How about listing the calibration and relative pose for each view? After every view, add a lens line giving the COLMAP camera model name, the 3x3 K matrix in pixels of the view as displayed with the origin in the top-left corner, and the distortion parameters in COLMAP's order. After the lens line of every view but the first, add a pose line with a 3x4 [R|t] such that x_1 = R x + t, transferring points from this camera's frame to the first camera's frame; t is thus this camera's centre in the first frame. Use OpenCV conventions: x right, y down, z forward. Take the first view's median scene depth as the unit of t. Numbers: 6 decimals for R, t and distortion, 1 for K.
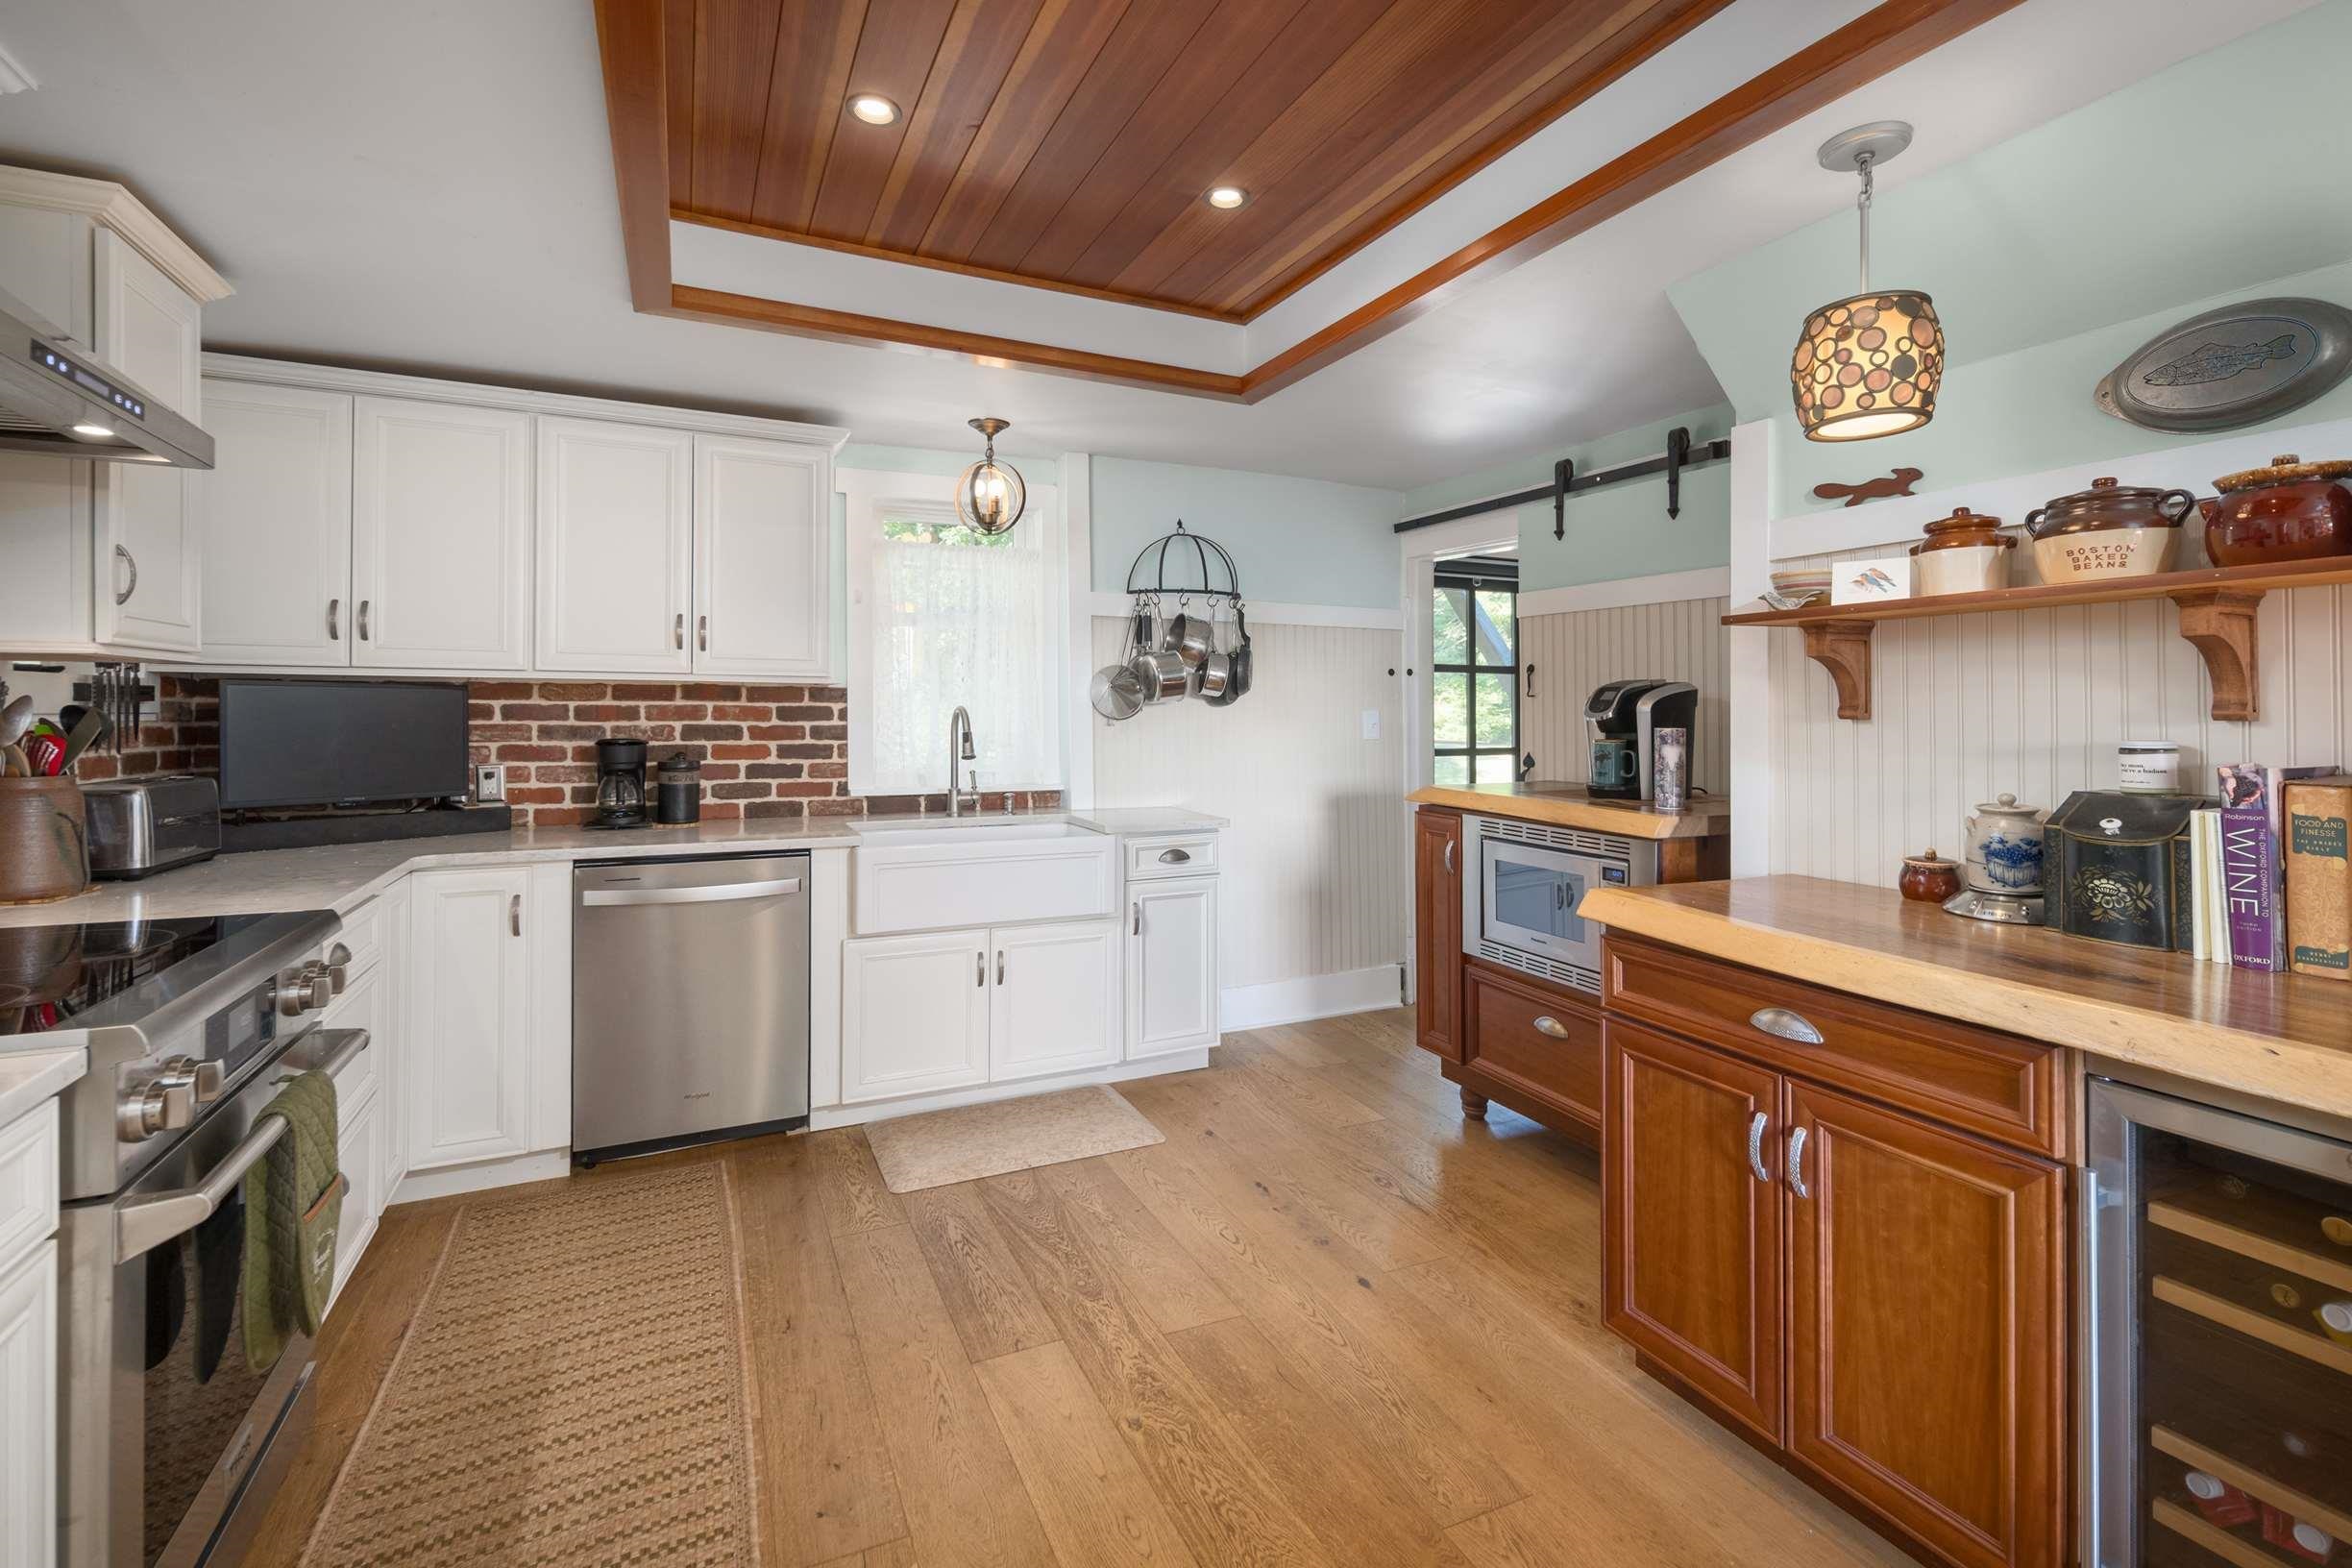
lens RADIAL K [[1022.3, 0, 1179.5], [0, 1022.3, 700.4], [0, 0, 1]] dist [0.000641, -0.000227]
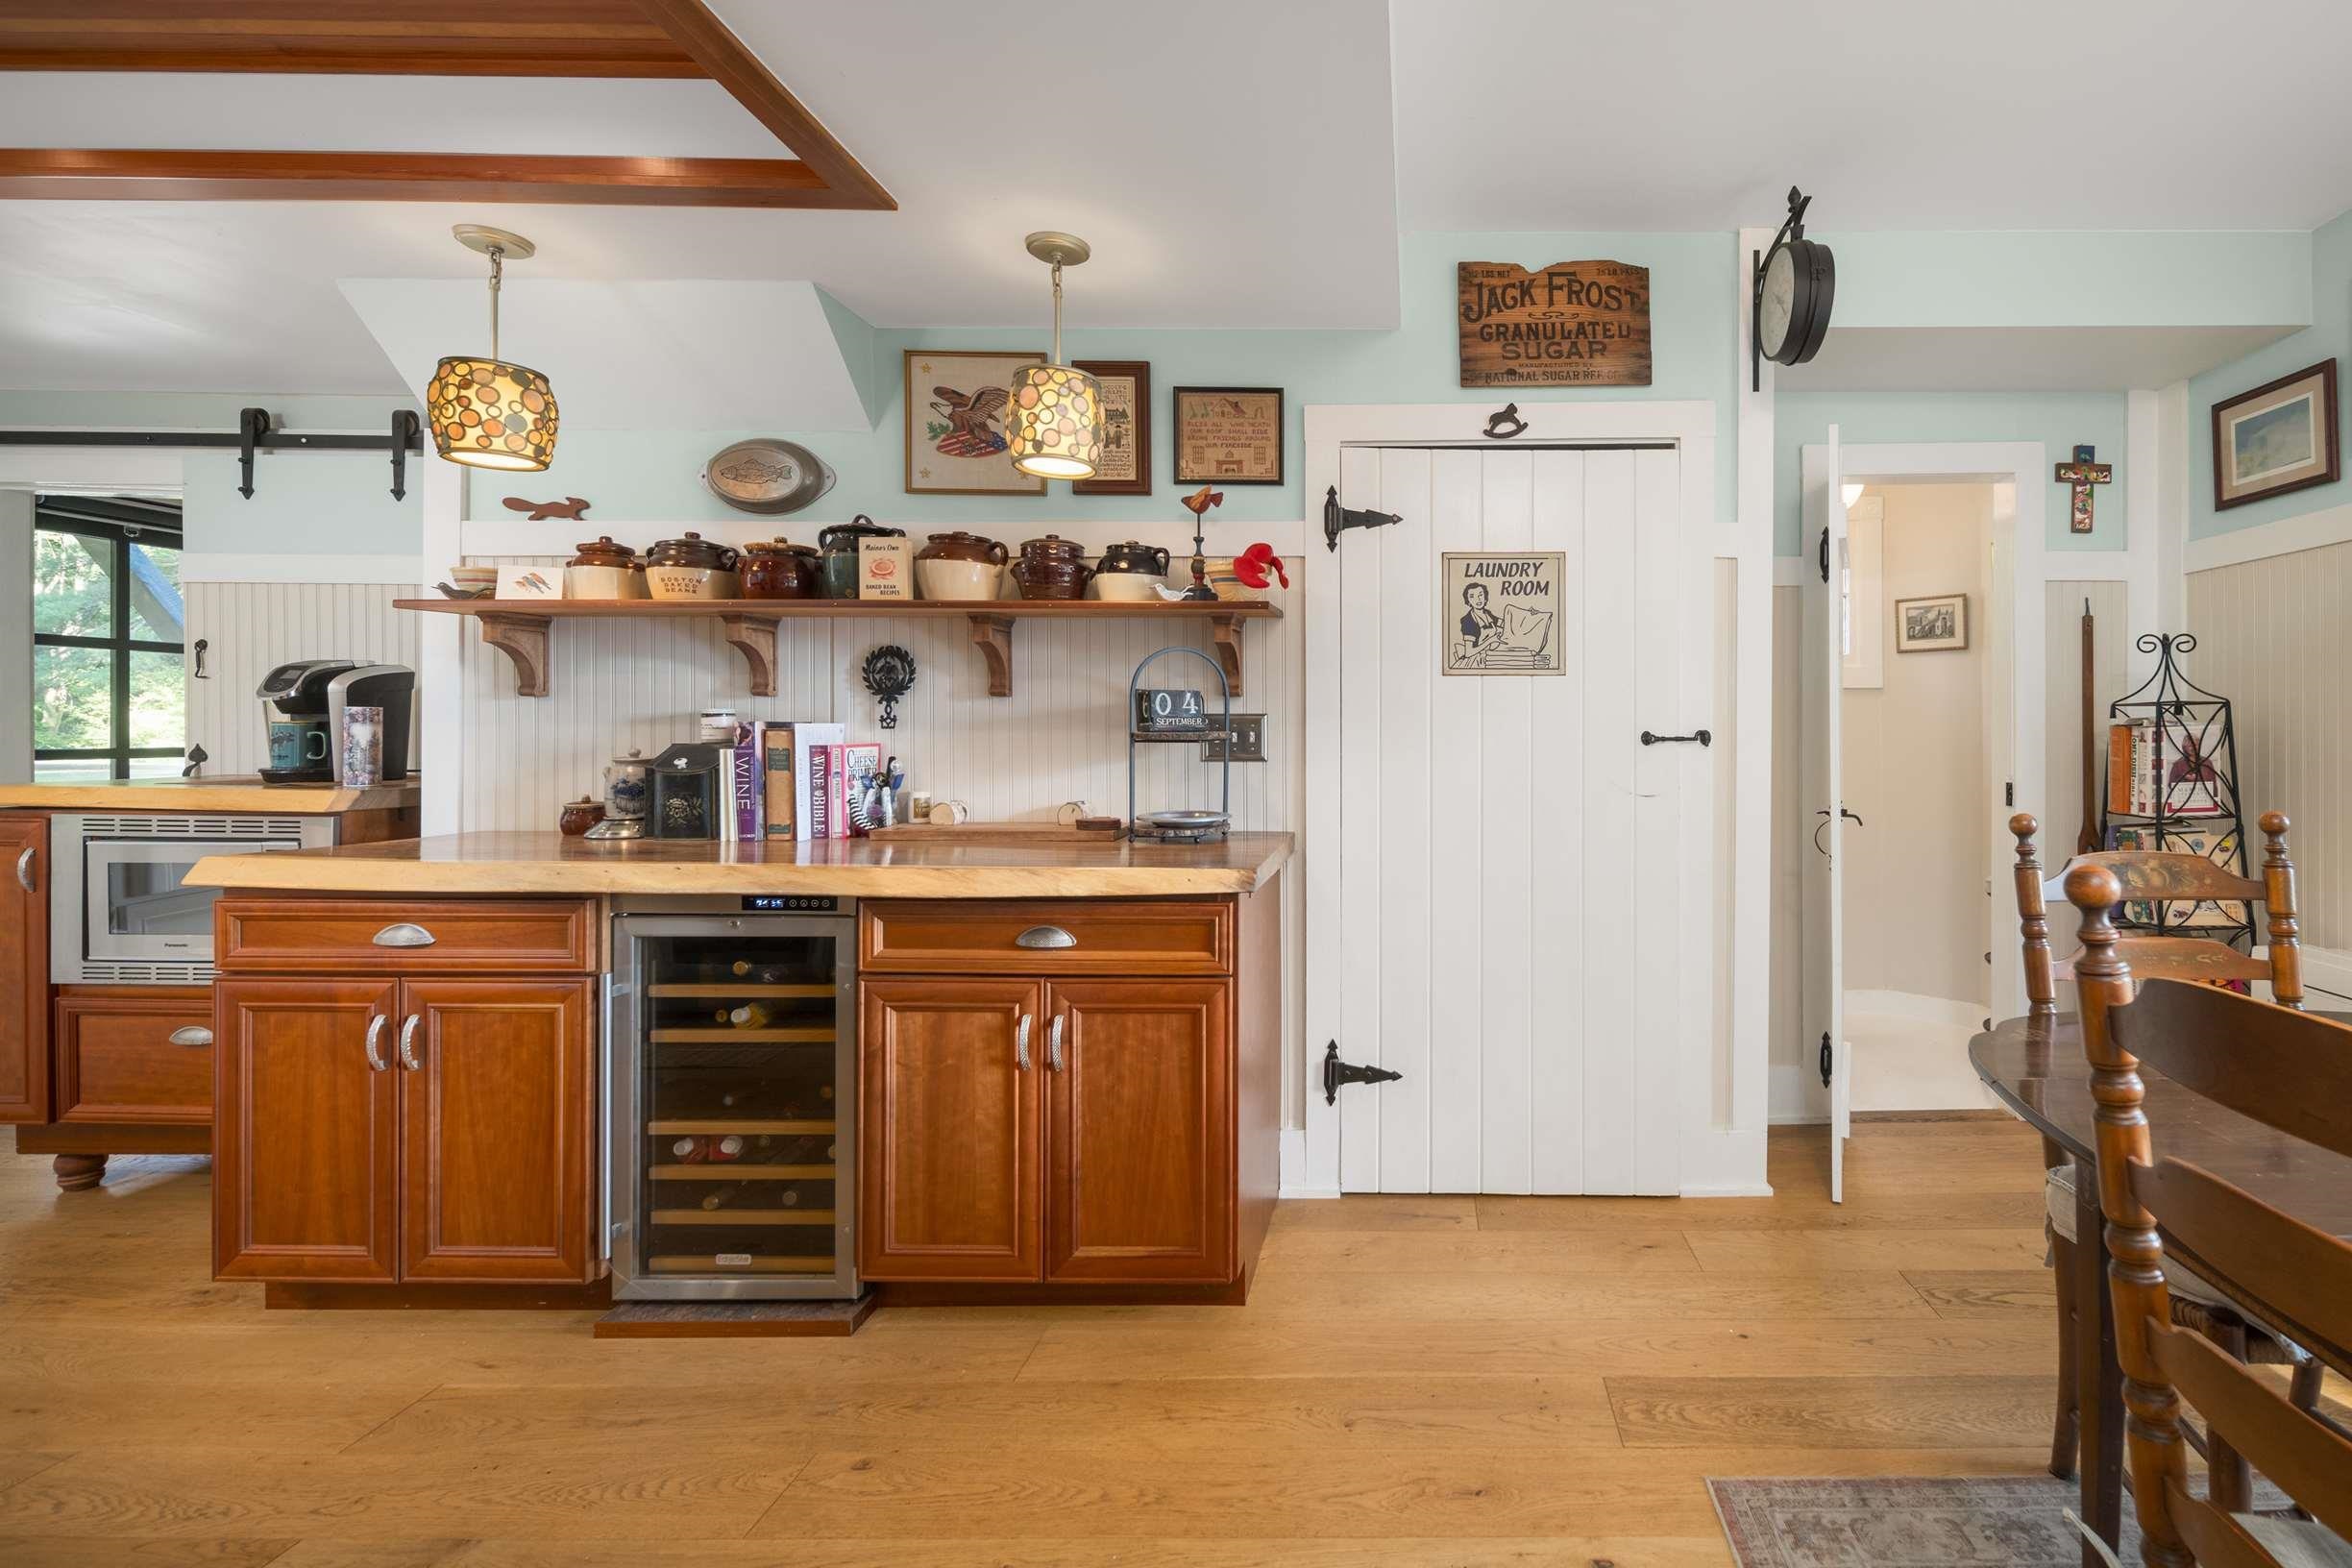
lens RADIAL K [[915.6, 0, 1177.0], [0, 915.6, 701.4], [0, 0, 1]] dist [0.000084, -0.000404]
pose [[0.423623, 0.000317, 0.905838, -0.004883], [-0.010783, 0.999931, 0.004693, 0.015941], [-0.905774, -0.011756, 0.423597, -0.217161]]
